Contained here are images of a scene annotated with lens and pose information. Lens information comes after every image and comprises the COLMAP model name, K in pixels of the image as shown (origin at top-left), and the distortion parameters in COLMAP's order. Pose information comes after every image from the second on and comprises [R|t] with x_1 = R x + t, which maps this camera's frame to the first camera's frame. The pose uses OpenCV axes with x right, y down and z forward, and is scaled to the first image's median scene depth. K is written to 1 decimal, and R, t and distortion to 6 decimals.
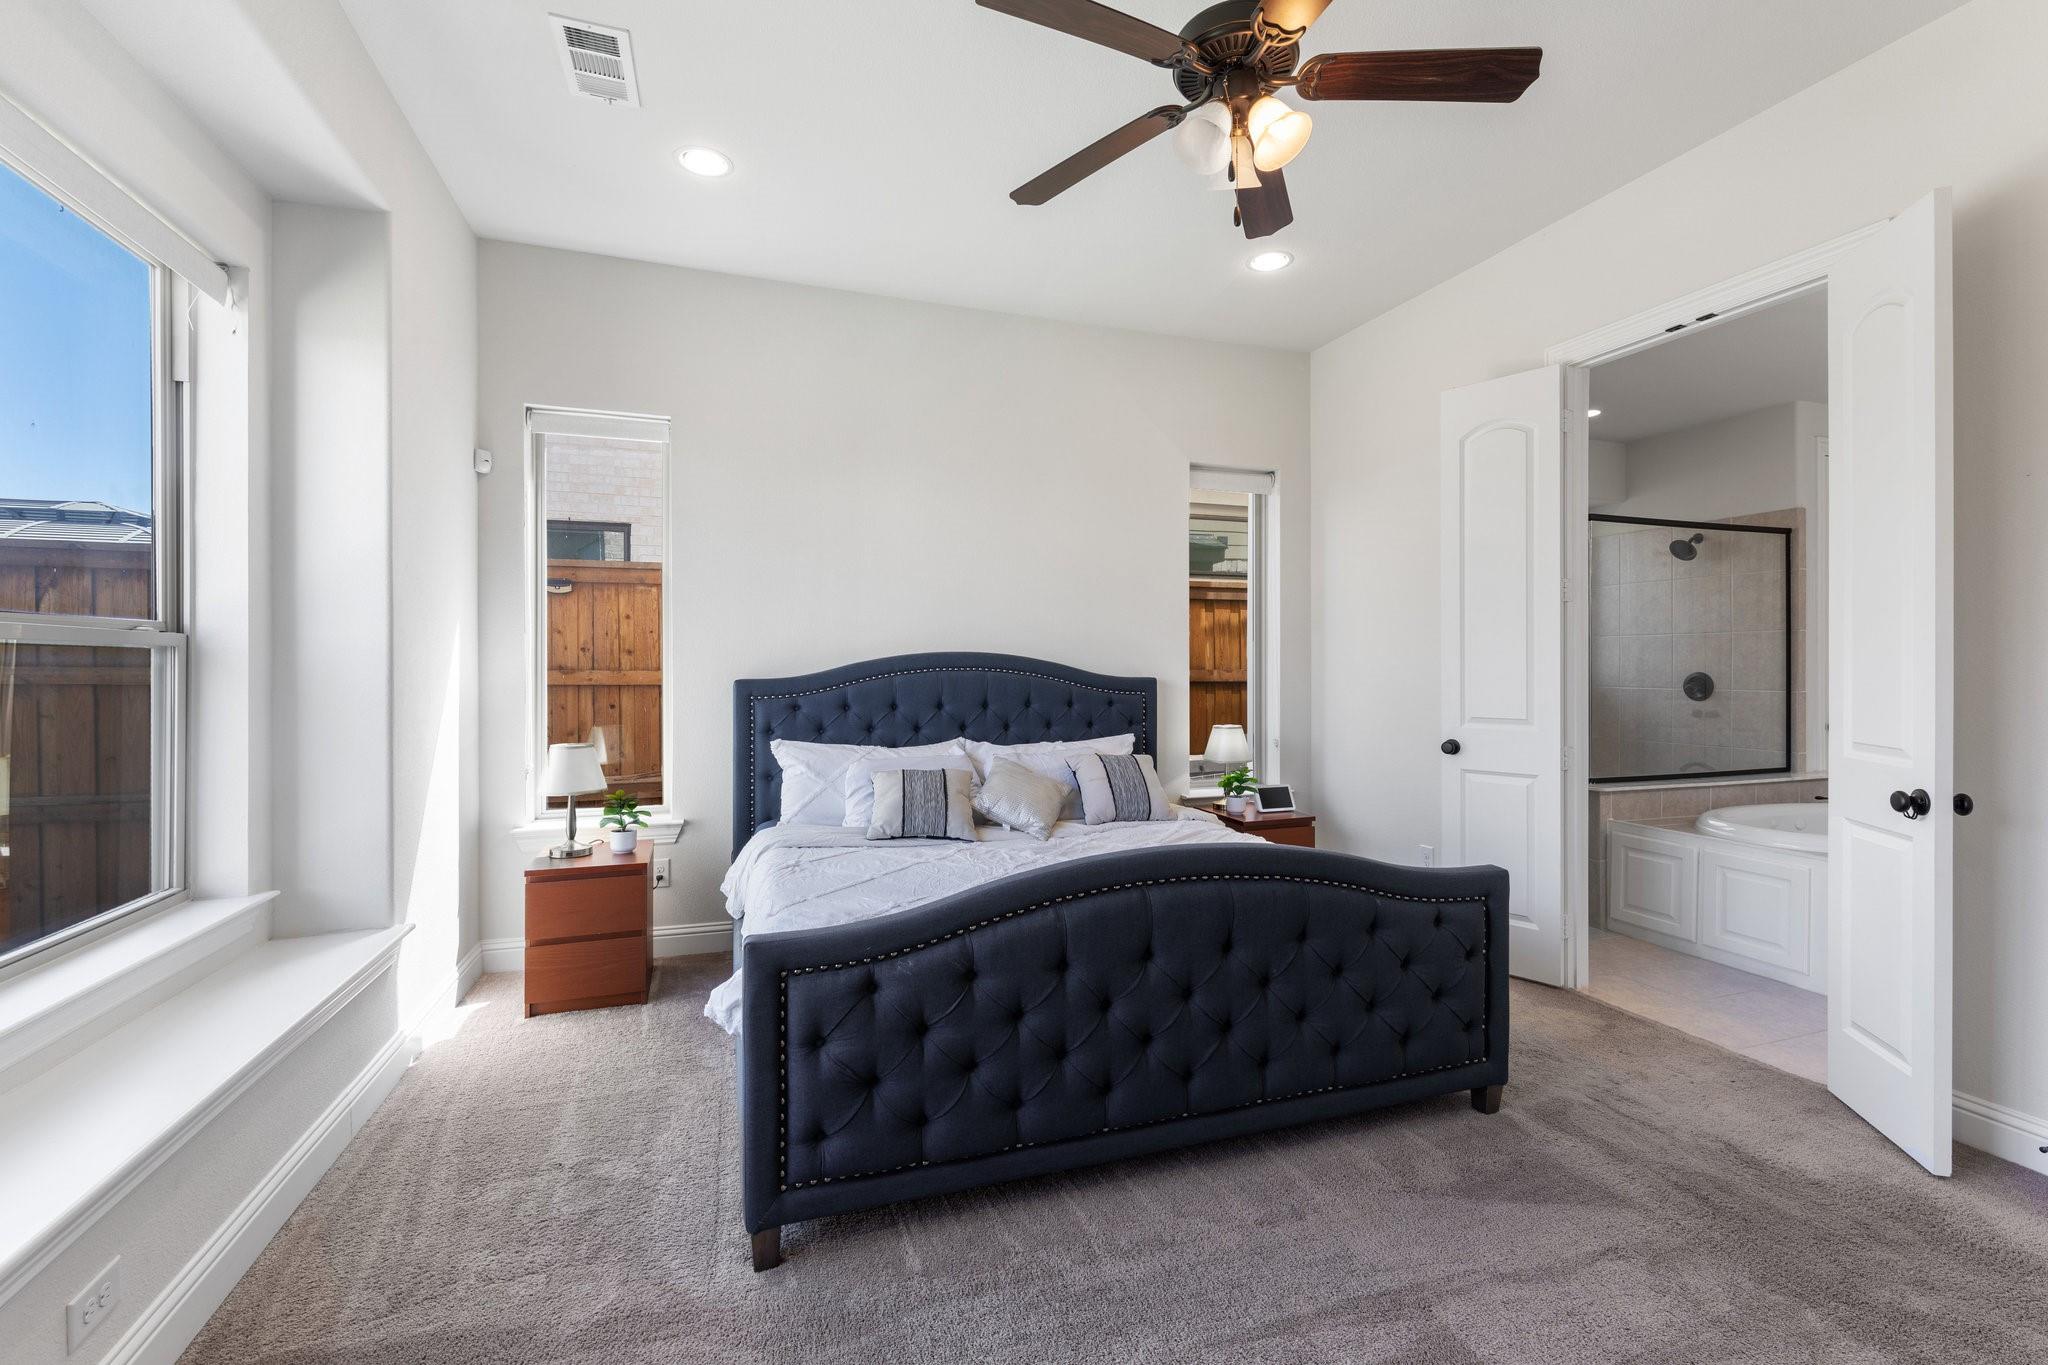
lens RADIAL K [[873.9, 0, 1032.4], [0, 873.9, 673.4], [0, 0, 1]] dist [0.002909, -0.000693]
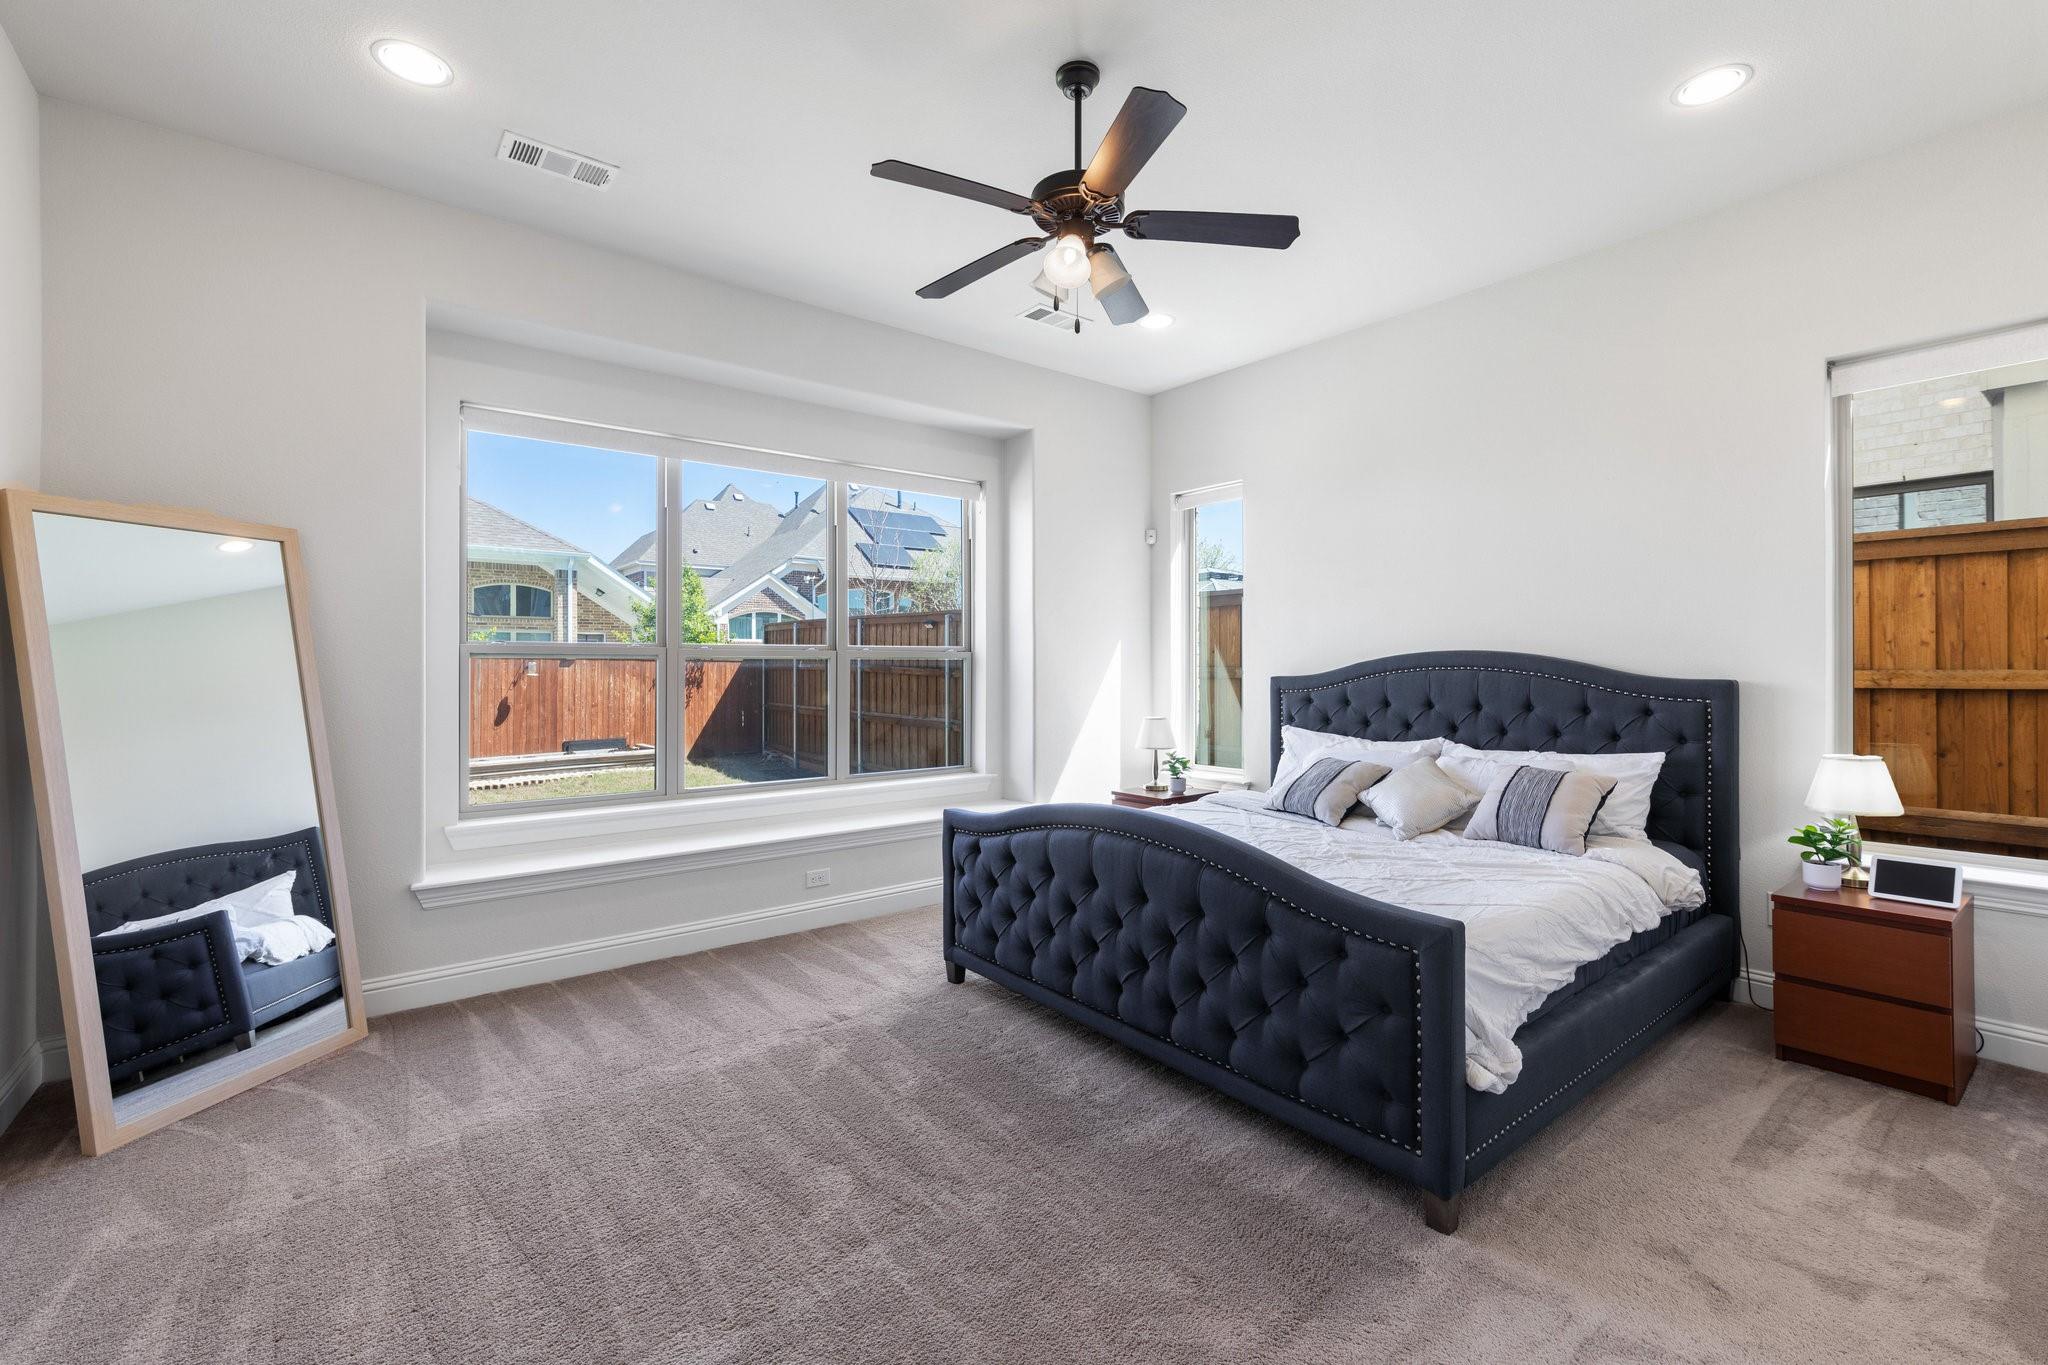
lens RADIAL K [[873.9, 0, 1035.8], [0, 873.9, 672.0], [0, 0, 1]] dist [0.002909, -0.000693]
pose [[0.336224, 0.006429, -0.941760, 0.730130], [-0.004525, 0.999976, 0.005210, -0.004251], [0.941771, 0.002509, 0.336245, 0.250429]]
